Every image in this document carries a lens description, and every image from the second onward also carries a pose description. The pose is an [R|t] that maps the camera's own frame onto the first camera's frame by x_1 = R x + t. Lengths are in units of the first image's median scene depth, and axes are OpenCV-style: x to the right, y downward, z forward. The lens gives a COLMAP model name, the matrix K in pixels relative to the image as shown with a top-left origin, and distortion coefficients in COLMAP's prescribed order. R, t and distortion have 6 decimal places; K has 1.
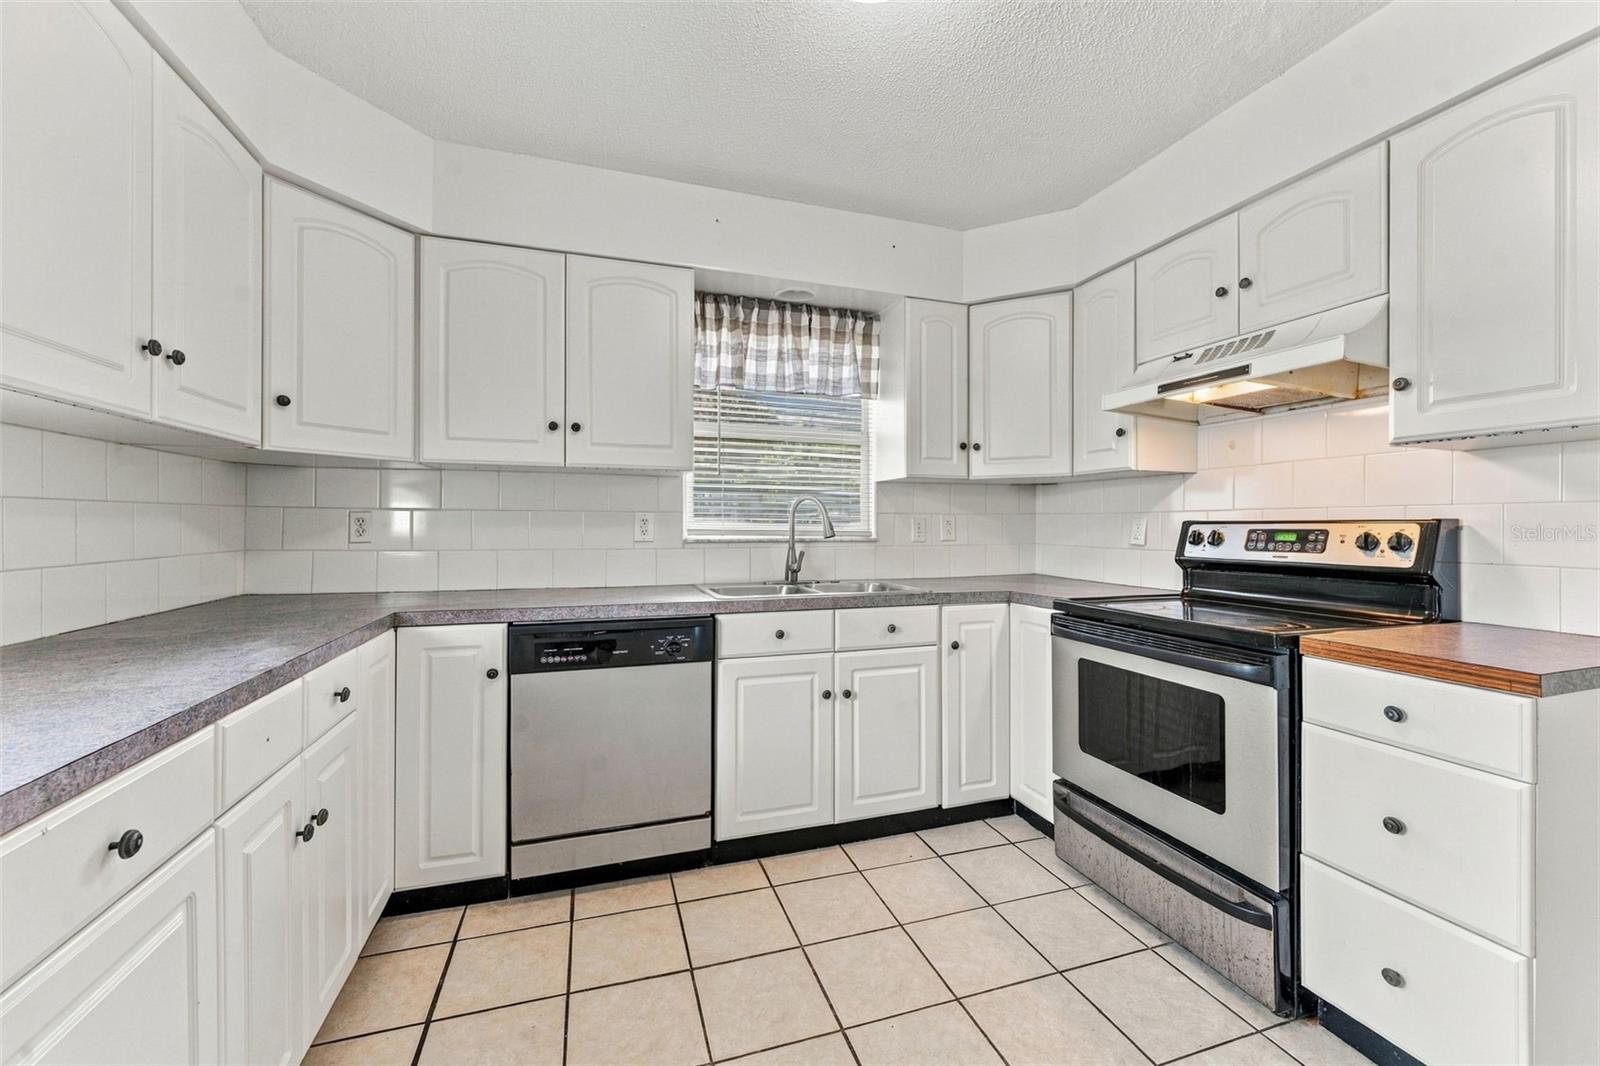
lens RADIAL K [[648.9, 0, 804.4], [0, 648.9, 524.5], [0, 0, 1]] dist [0.001912, 0.000106]
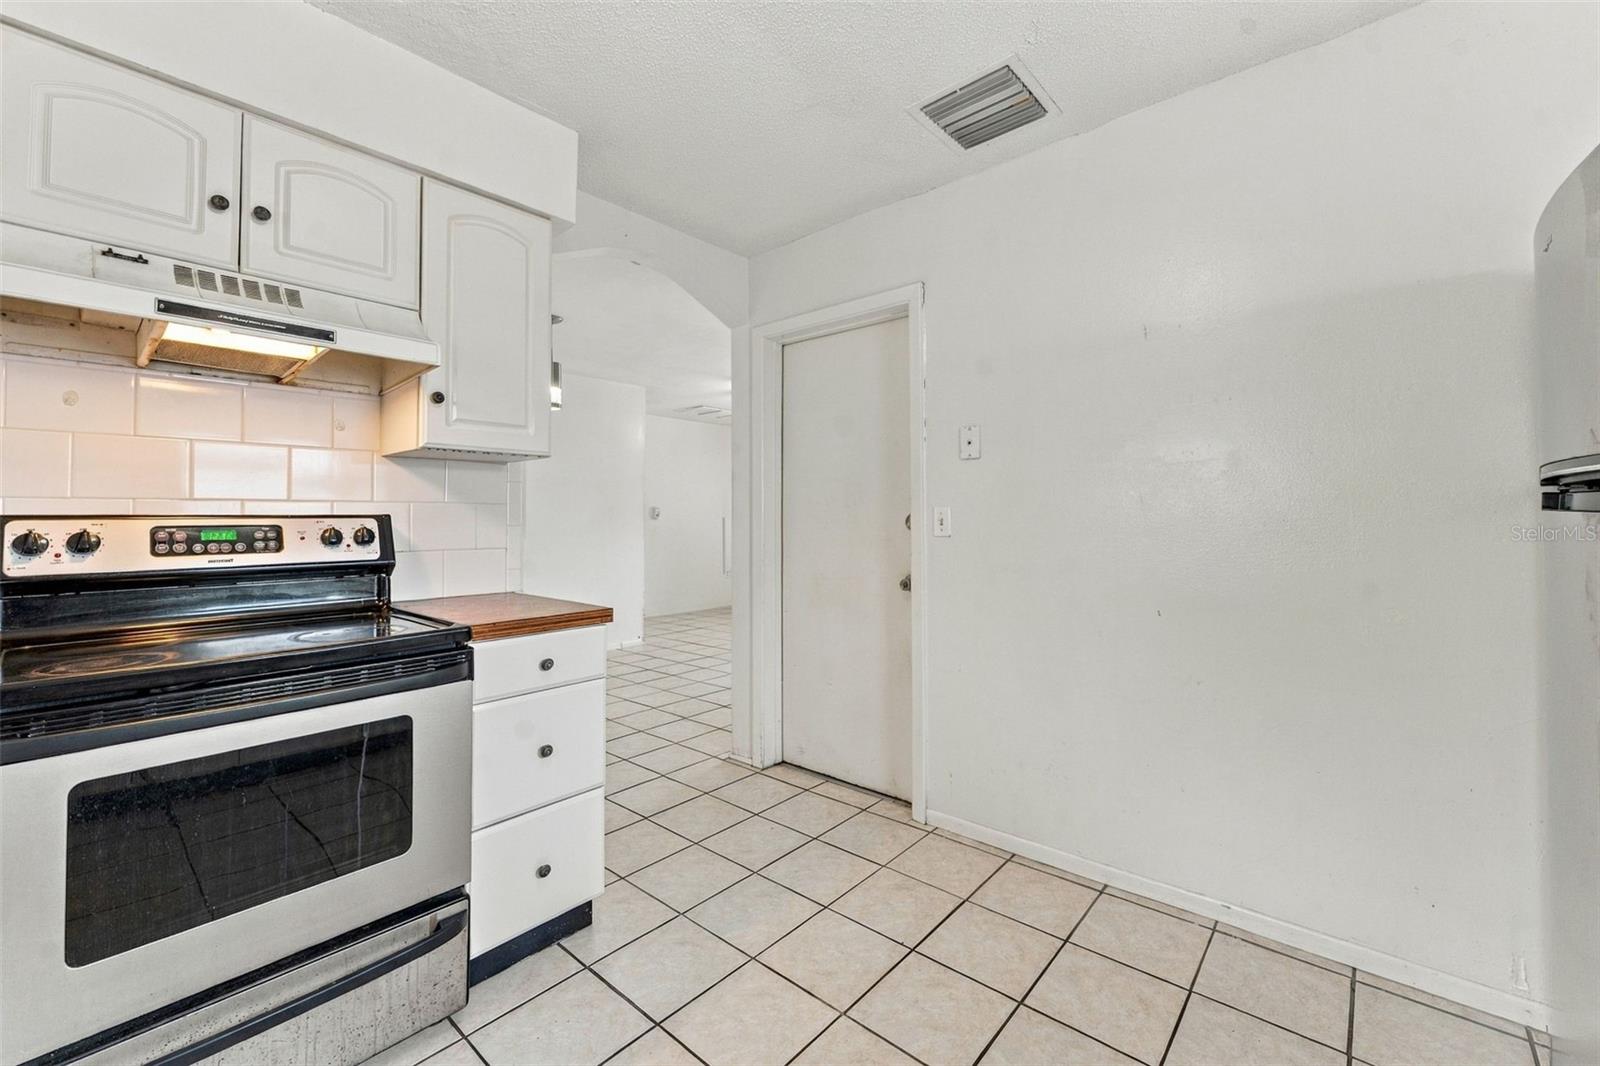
lens RADIAL K [[648.9, 0, 801.1], [0, 648.9, 509.8], [0, 0, 1]] dist [0.001912, 0.000106]
pose [[-0.509737, 0.014289, 0.860212, -0.320704], [0.004182, 0.999891, -0.014131, 0.002035], [-0.860320, -0.003606, -0.509741, 0.833945]]
